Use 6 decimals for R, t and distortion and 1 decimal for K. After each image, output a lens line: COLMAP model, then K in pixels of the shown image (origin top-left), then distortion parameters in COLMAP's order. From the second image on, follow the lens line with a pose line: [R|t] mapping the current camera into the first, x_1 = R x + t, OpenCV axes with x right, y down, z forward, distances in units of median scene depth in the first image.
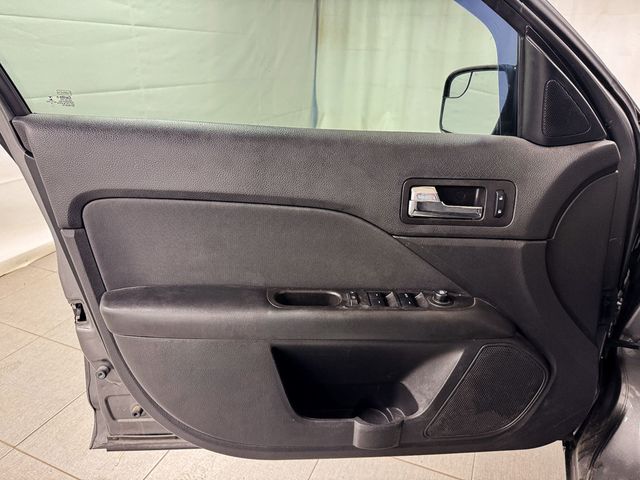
lens RADIAL K [[455.1, 0, 320.0], [0, 455.1, 240.0], [0, 0, 1]] dist [0.036041, -0.045295]
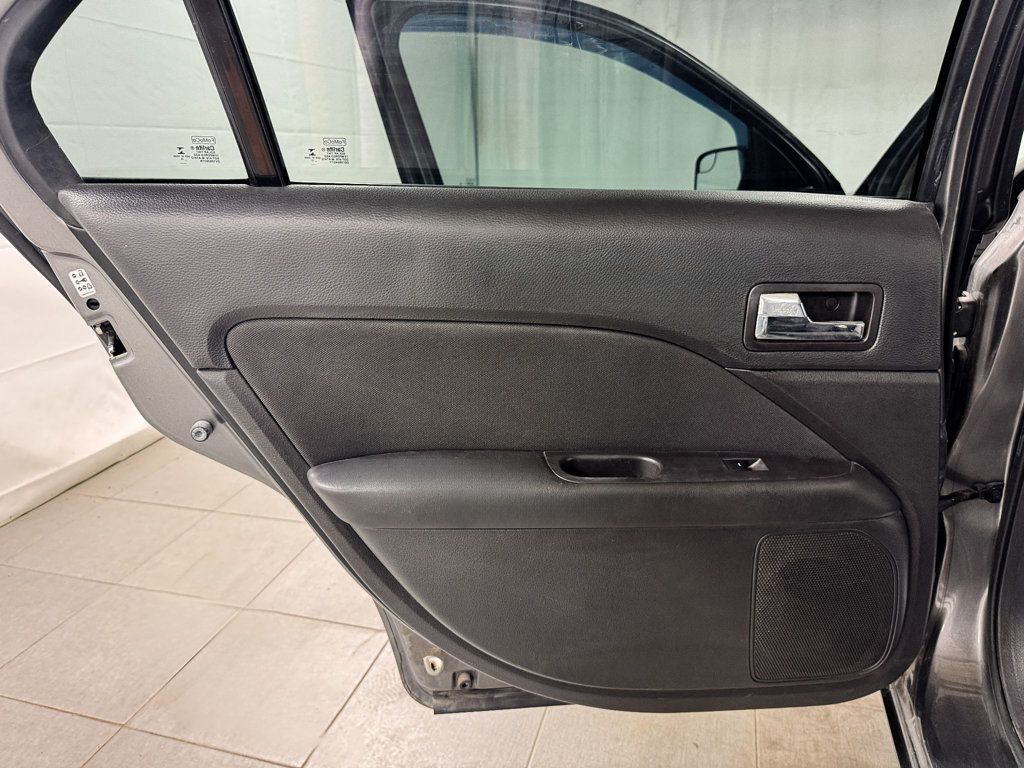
lens RADIAL K [[728.1, 0, 512.0], [0, 728.1, 384.0], [0, 0, 1]] dist [0.036041, -0.045295]
pose [[0.996297, -0.025076, 0.082245, -0.247502], [0.023973, 0.999609, 0.014376, -0.010894], [-0.082573, -0.012352, 0.996508, -0.024838]]
